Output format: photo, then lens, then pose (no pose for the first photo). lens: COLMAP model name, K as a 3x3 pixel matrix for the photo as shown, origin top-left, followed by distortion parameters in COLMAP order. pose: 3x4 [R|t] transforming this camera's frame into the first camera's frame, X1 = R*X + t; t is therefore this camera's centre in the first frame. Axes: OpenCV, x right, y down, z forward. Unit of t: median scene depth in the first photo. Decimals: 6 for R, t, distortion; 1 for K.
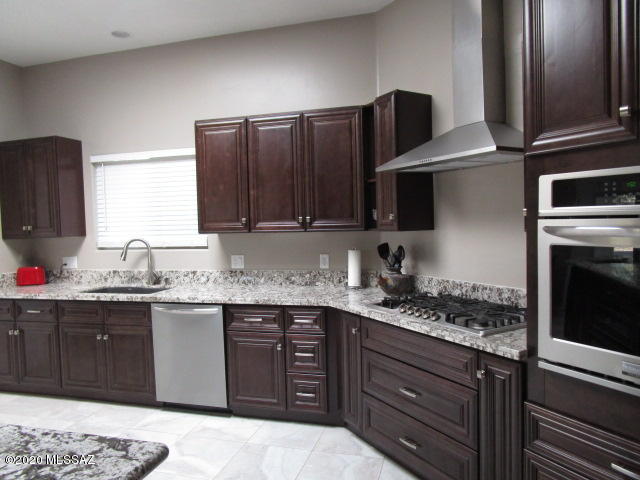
lens RADIAL K [[453.1, 0, 322.1], [0, 453.1, 238.7], [0, 0, 1]] dist [-0.031039, 0.010381]
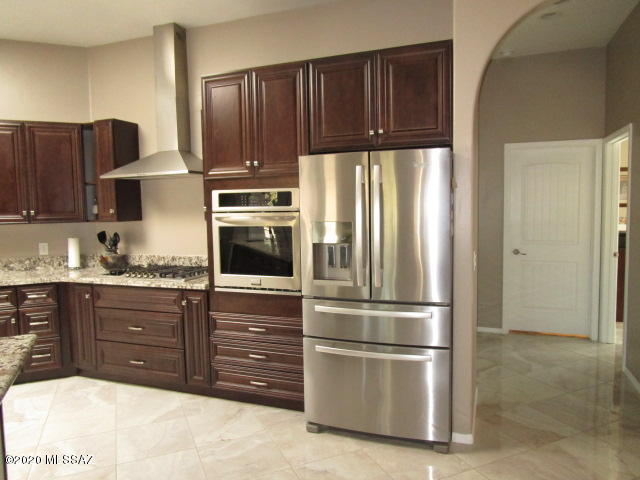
lens RADIAL K [[453.1, 0, 320.3], [0, 453.1, 236.5], [0, 0, 1]] dist [-0.031039, 0.010381]
pose [[0.772752, -0.032709, 0.633864, -0.193256], [0.025513, 0.999465, 0.020471, 0.013938], [-0.634195, 0.000353, 0.773173, -0.388147]]
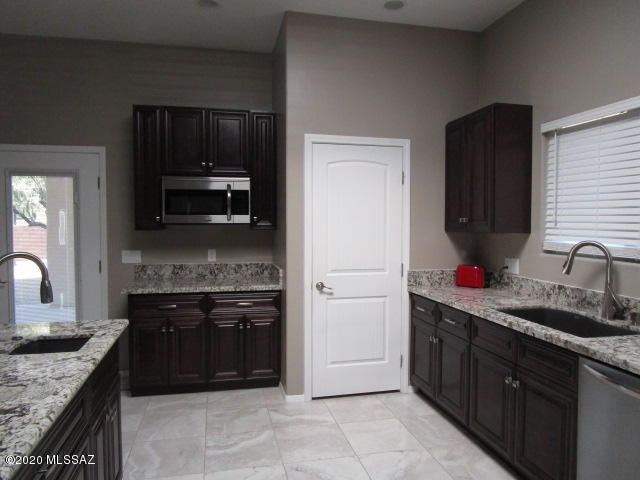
lens RADIAL K [[453.1, 0, 324.1], [0, 453.1, 235.2], [0, 0, 1]] dist [-0.031039, 0.010381]
pose [[0.472517, 0.058619, -0.879370, -0.036714], [-0.054274, 0.997827, 0.037352, -0.015014], [0.879649, 0.030077, 0.474671, 0.434188]]
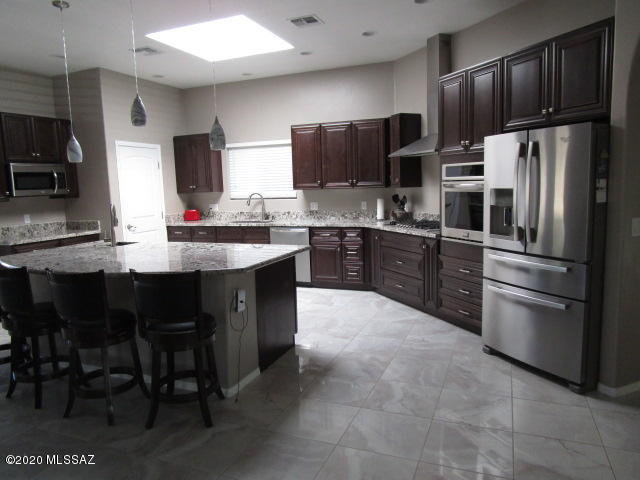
lens RADIAL K [[453.1, 0, 323.6], [0, 453.1, 238.8], [0, 0, 1]] dist [-0.031039, 0.010381]
pose [[0.993618, 0.010591, -0.112299, 0.052145], [-0.000902, 0.996297, 0.085976, 0.030575], [0.112794, -0.085326, 0.989948, -0.827095]]
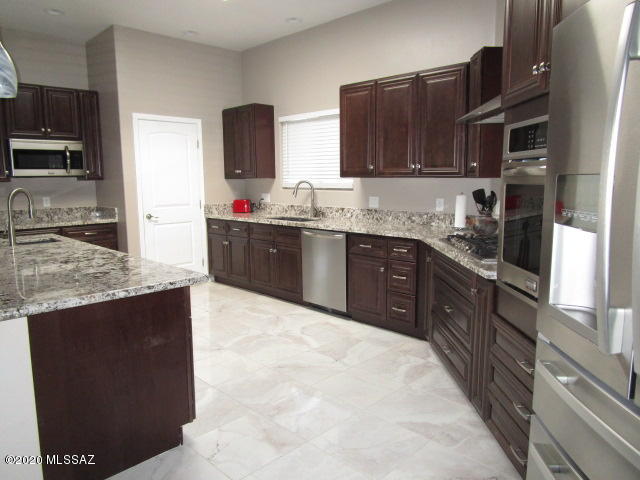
lens RADIAL K [[453.1, 0, 322.7], [0, 453.1, 239.3], [0, 0, 1]] dist [-0.031039, 0.010381]
pose [[0.872949, 0.087462, -0.479906, 0.328500], [-0.037201, 0.992866, 0.113281, 0.020630], [0.486390, -0.081036, 0.869976, -0.147884]]
